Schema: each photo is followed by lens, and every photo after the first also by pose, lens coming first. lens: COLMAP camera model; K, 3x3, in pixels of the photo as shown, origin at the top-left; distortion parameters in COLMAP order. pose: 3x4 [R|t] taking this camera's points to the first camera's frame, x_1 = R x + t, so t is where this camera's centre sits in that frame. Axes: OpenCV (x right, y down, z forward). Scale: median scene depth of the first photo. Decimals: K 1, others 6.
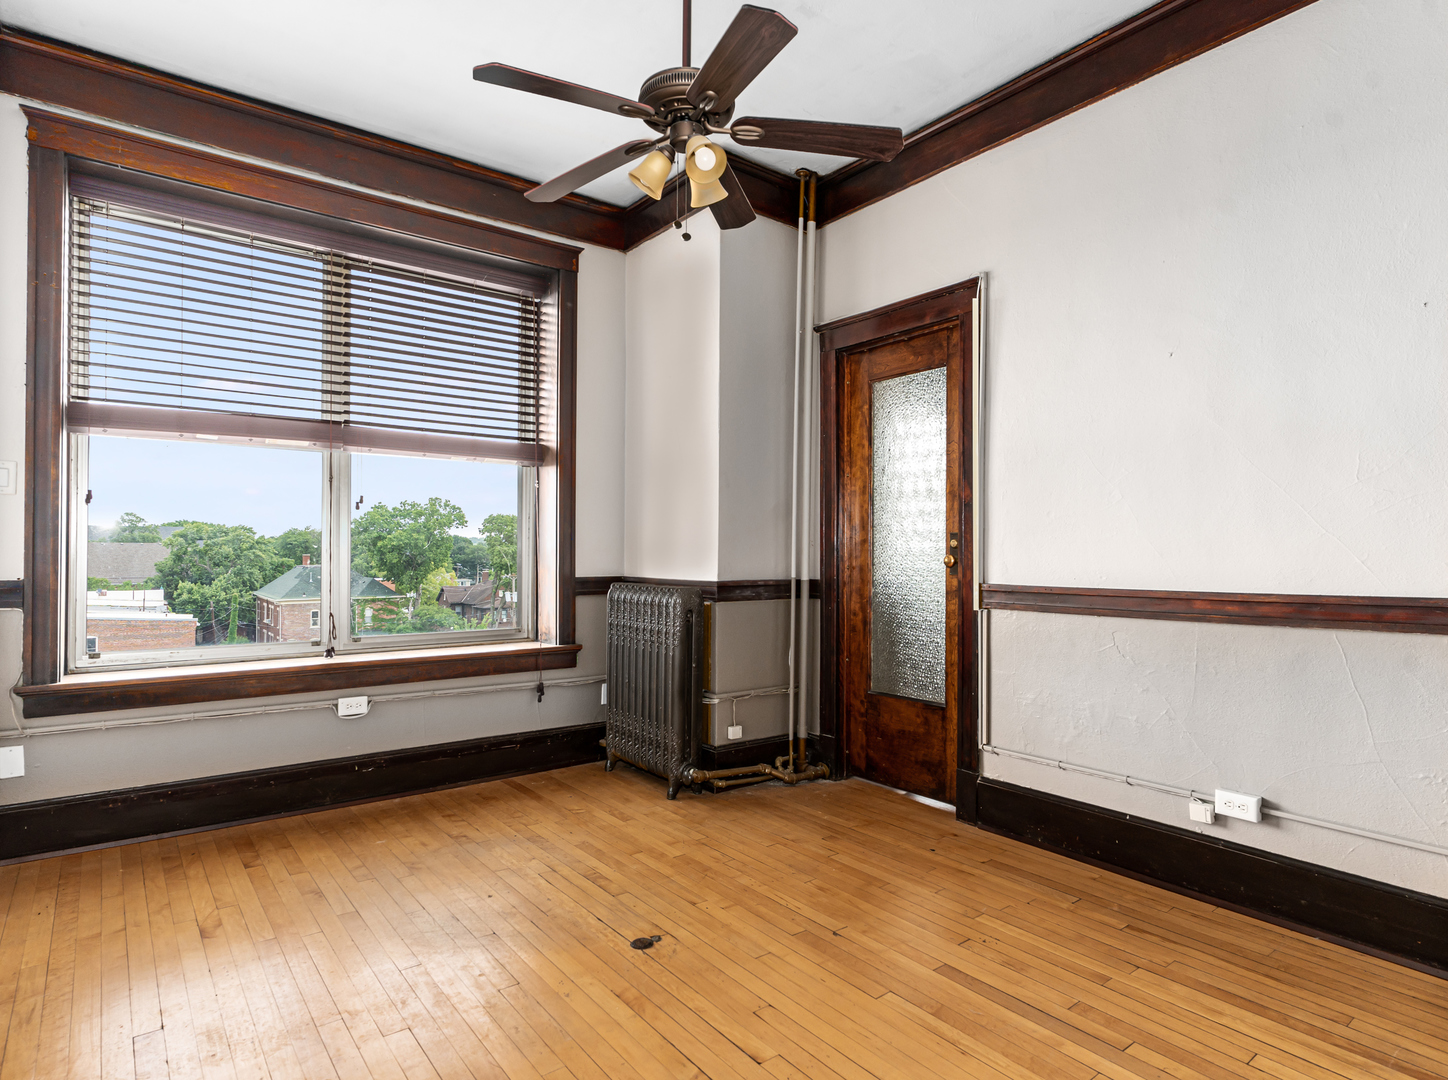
lens RADIAL K [[800.9, 0, 714.8], [0, 800.9, 540.0], [0, 0, 1]] dist [0.006041, 0.000751]
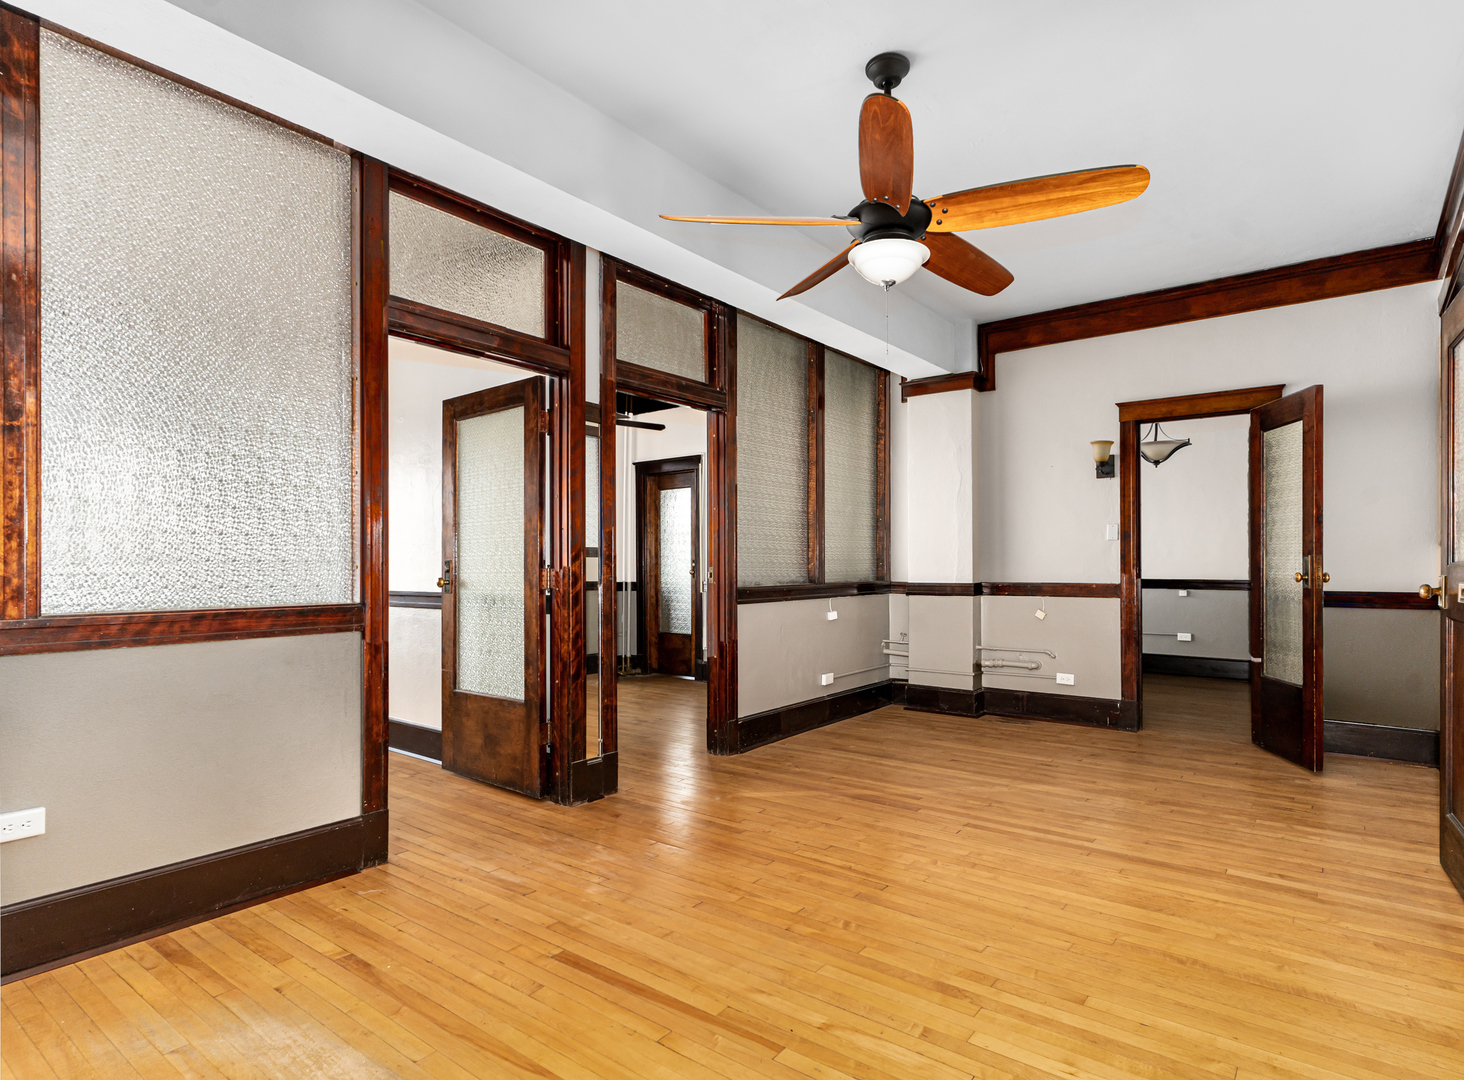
lens RADIAL K [[809.7, 0, 726.7], [0, 809.7, 551.8], [0, 0, 1]] dist [0.006041, 0.000751]
pose [[0.964143, -0.004659, 0.265343, -0.208544], [0.006884, 0.999949, -0.007457, -0.013382], [-0.265294, 0.009016, 0.964125, -1.148502]]
